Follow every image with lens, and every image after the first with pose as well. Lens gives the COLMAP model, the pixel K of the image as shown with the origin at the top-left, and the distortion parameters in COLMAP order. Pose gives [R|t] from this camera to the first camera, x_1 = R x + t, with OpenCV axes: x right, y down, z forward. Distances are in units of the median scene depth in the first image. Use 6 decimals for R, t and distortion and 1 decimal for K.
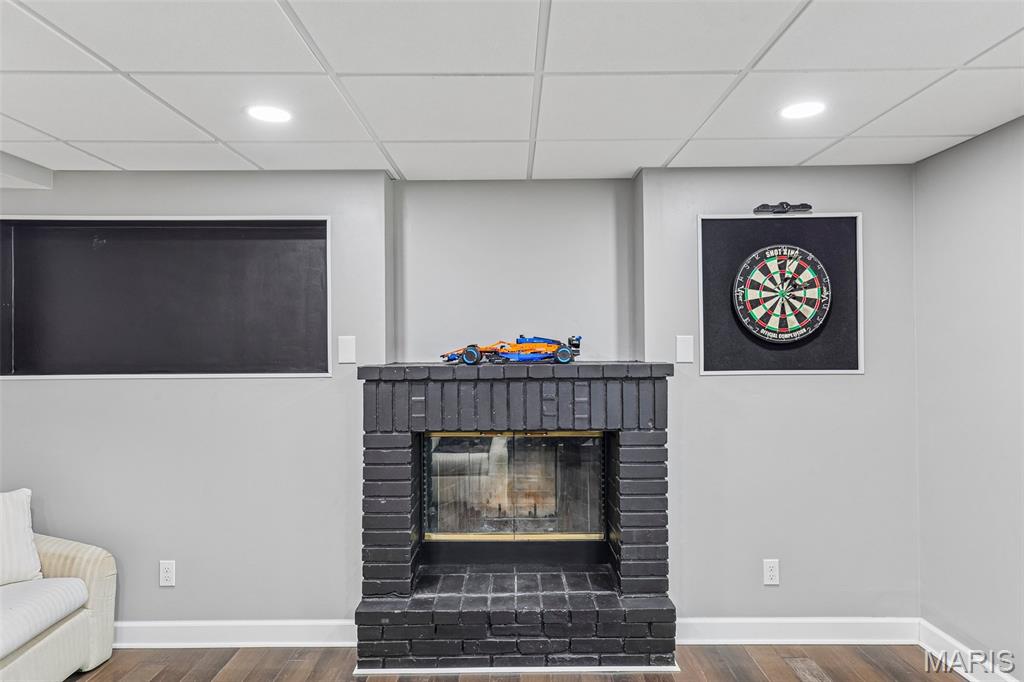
lens RADIAL K [[627.9, 0, 512.0], [0, 627.9, 341.0], [0, 0, 1]] dist [0.001482, 0.000332]
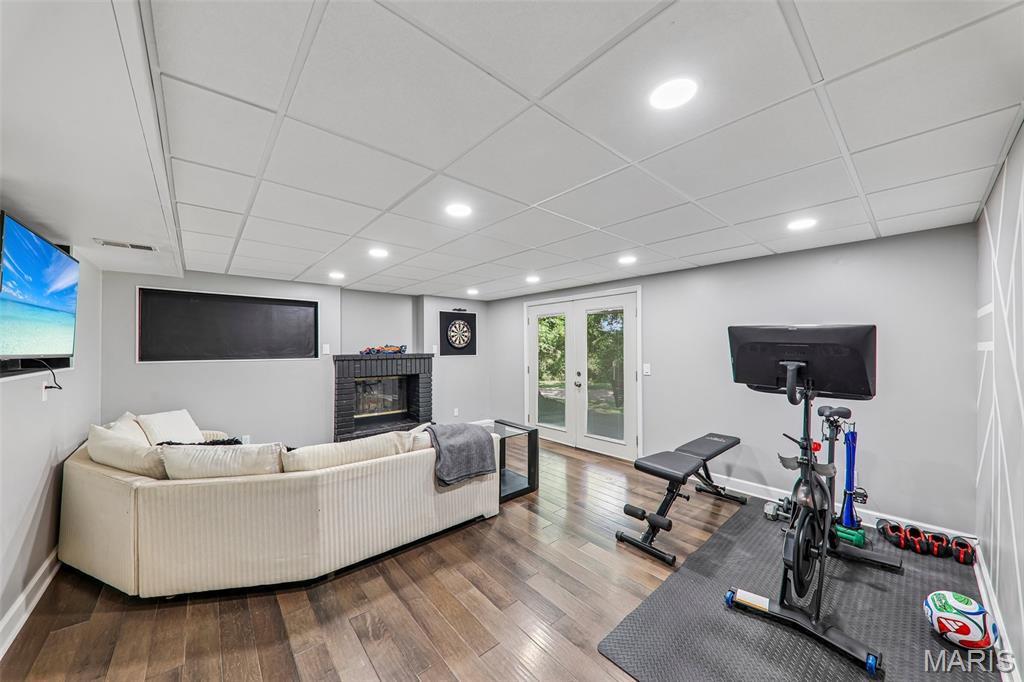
lens RADIAL K [[355.3, 0, 511.7], [0, 355.3, 341.0], [0, 0, 1]] dist [0.001171, -0.000178]
pose [[0.736571, 0.018788, 0.676099, -0.714827], [-0.005090, 0.999740, -0.022237, 0.008601], [-0.676341, 0.012938, 0.736475, -0.686323]]
